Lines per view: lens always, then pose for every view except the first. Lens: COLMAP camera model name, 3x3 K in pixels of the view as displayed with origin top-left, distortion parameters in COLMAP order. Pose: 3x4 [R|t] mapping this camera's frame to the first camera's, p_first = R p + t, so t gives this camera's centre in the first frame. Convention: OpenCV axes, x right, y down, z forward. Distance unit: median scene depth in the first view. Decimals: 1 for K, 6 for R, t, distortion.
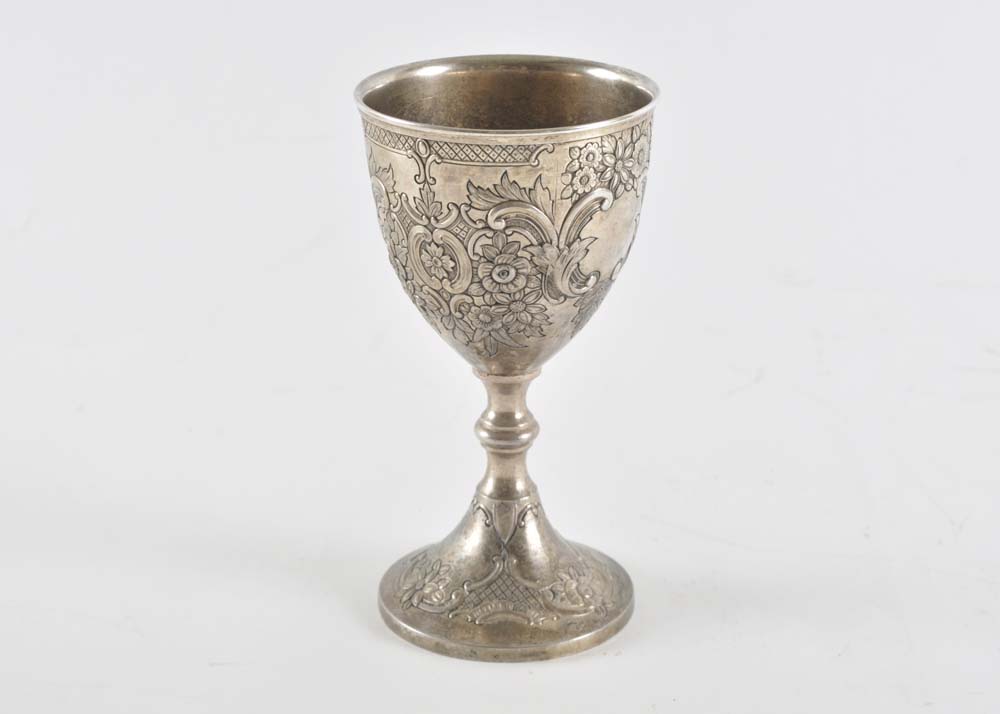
lens RADIAL K [[2339.3, 0, 503.7], [0, 2339.3, 356.5], [0, 0, 1]] dist [-0.045771, 0.000000]
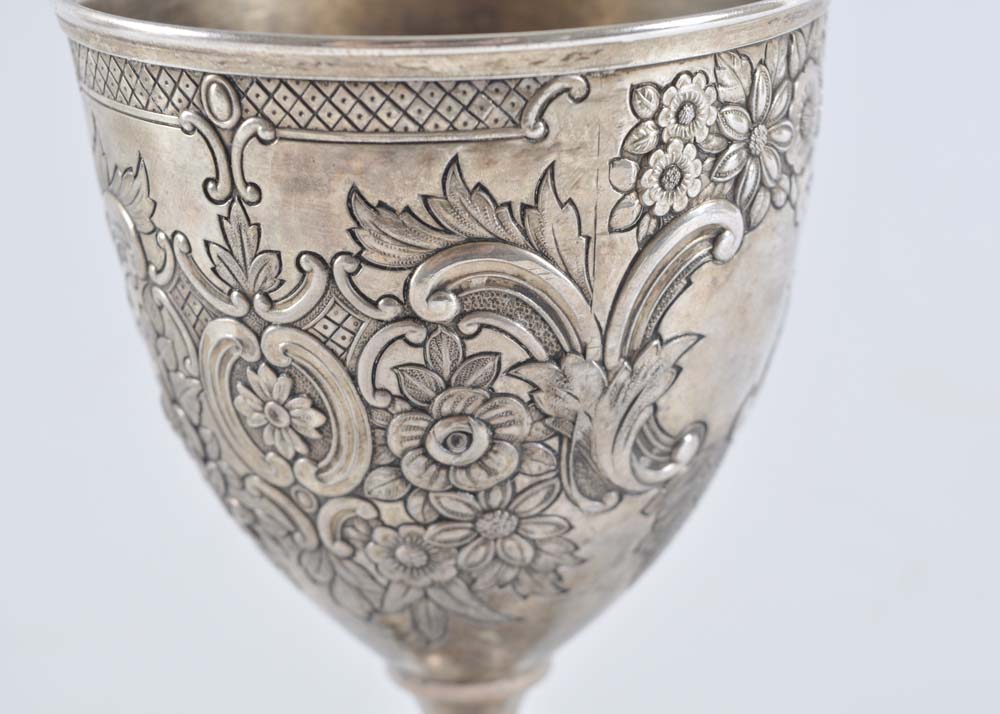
lens RADIAL K [[2321.2, 0, 500.1], [0, 2321.2, 357.6], [0, 0, 1]] dist [-0.022633, 0.000000]
pose [[0.998968, -0.034738, 0.029272, -0.003582], [0.035870, 0.998592, -0.039090, -0.033986], [-0.027873, 0.040100, 0.998807, 0.634213]]
